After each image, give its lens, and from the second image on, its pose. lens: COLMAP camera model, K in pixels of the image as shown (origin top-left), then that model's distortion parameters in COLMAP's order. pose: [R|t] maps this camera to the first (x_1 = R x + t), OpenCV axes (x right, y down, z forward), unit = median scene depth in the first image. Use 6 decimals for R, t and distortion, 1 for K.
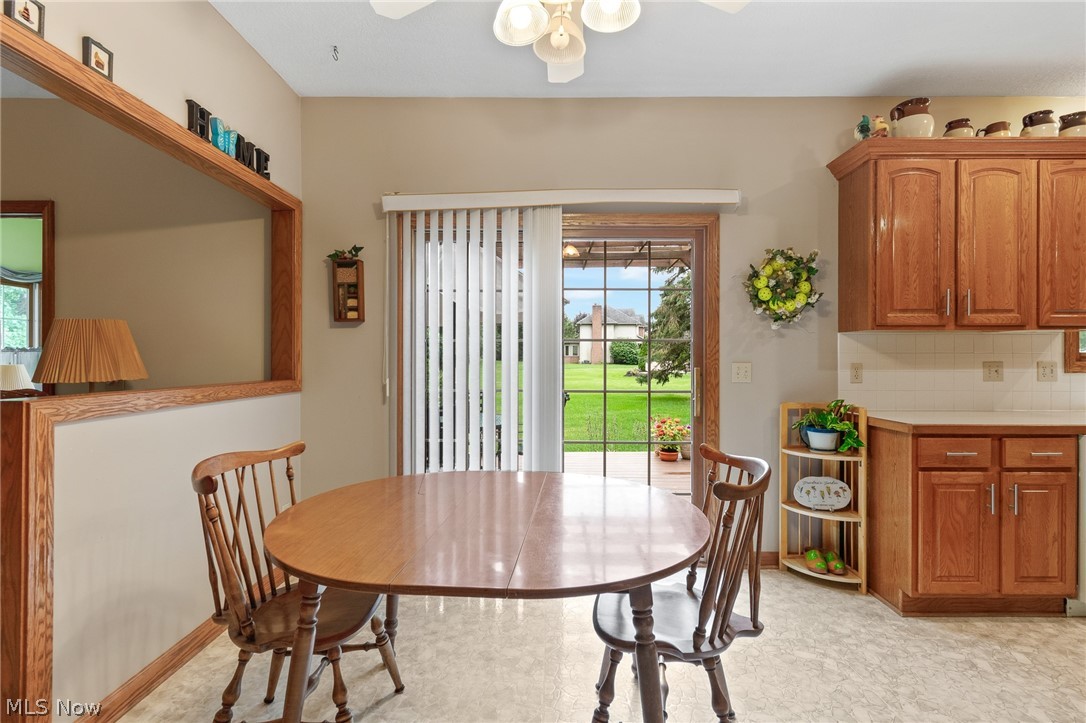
lens RADIAL K [[498.8, 0, 548.0], [0, 498.8, 361.0], [0, 0, 1]] dist [-0.001290, -0.000649]
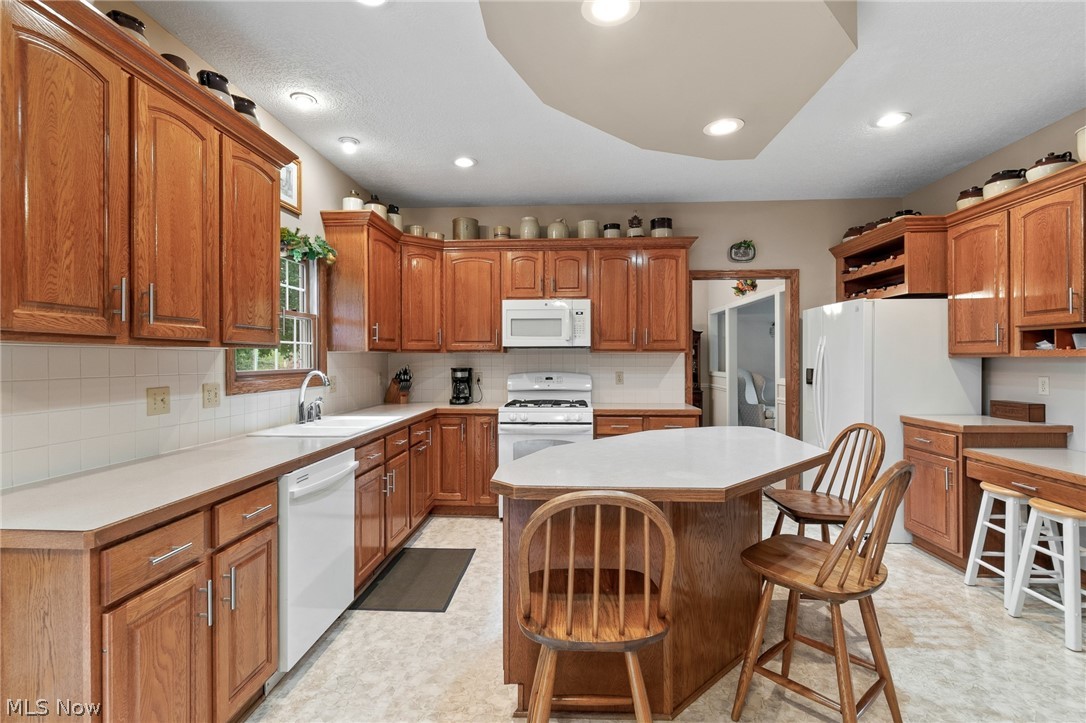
lens RADIAL K [[507.5, 0, 544.4], [0, 507.5, 359.9], [0, 0, 1]] dist [0.000280, -0.000689]
pose [[0.051420, -0.002635, 0.998674, 0.204436], [0.004467, 0.999987, 0.002409, -0.042515], [-0.998667, 0.004337, 0.051431, 0.445690]]
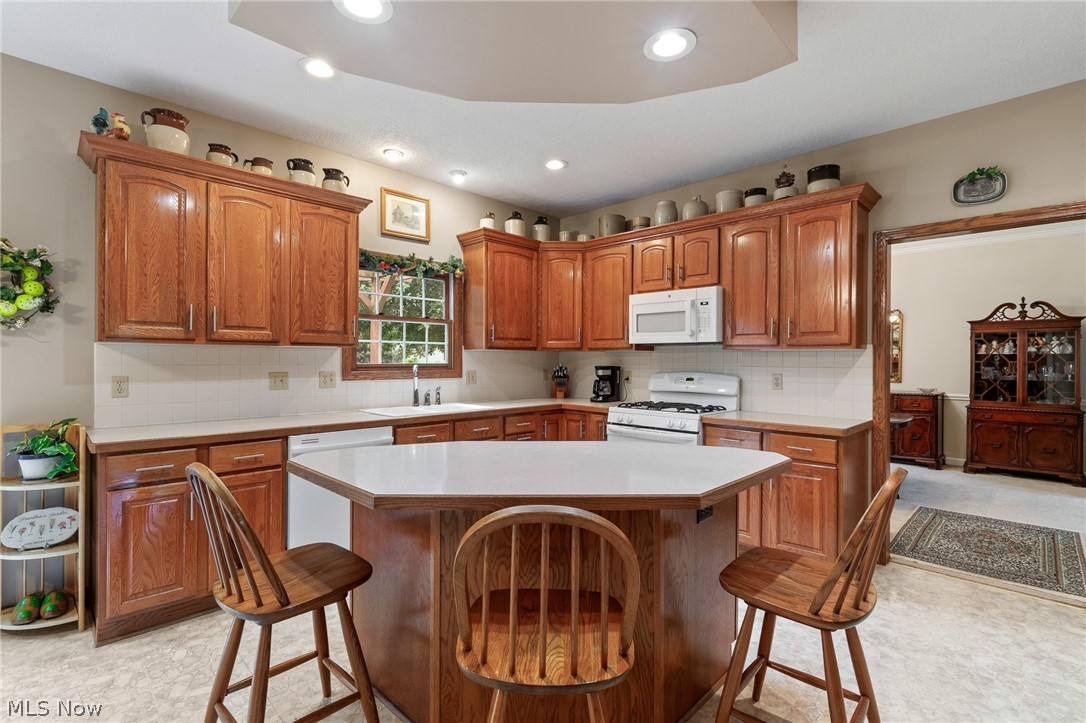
lens RADIAL K [[498.8, 0, 548.0], [0, 498.8, 361.0], [0, 0, 1]] dist [-0.001290, -0.000649]
pose [[0.696794, 0.002088, 0.717268, 0.570197], [-0.002627, 0.999996, -0.000358, -0.028270], [-0.717266, -0.001635, 0.696797, -0.243351]]
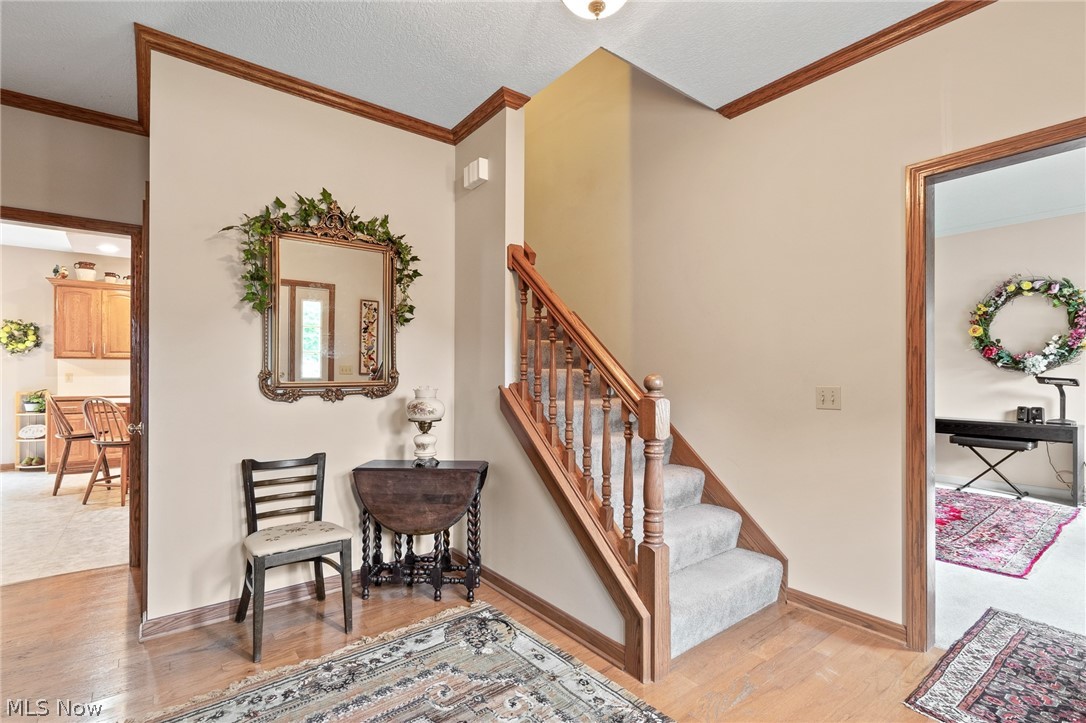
lens RADIAL K [[498.8, 0, 548.0], [0, 498.8, 361.0], [0, 0, 1]] dist [-0.001290, -0.000649]
pose [[0.780474, 0.006576, 0.625153, 1.005368], [0.000674, 0.999935, -0.011361, -0.023923], [-0.625188, 0.009288, 0.780419, -2.291510]]
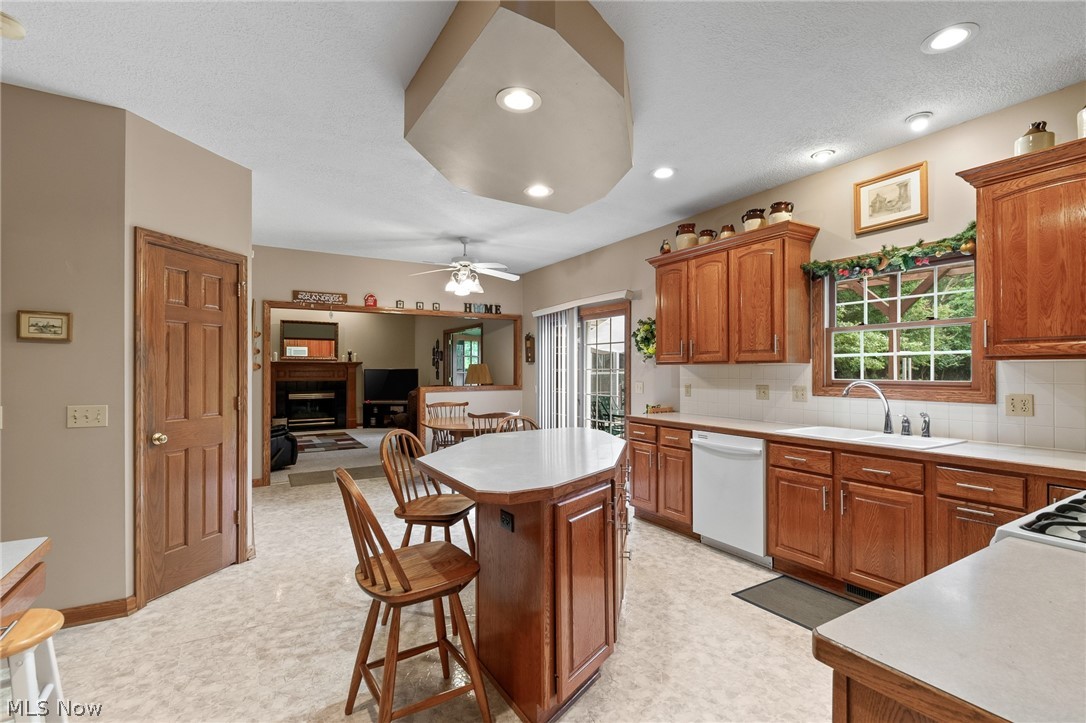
lens RADIAL K [[500.1, 0, 542.0], [0, 500.1, 368.2], [0, 0, 1]] dist [0.001126, -0.000039]
pose [[0.515862, -0.003161, -0.856666, 1.968034], [-0.002804, 0.999982, -0.005379, -0.040827], [0.856667, 0.005177, 0.515844, -0.259997]]
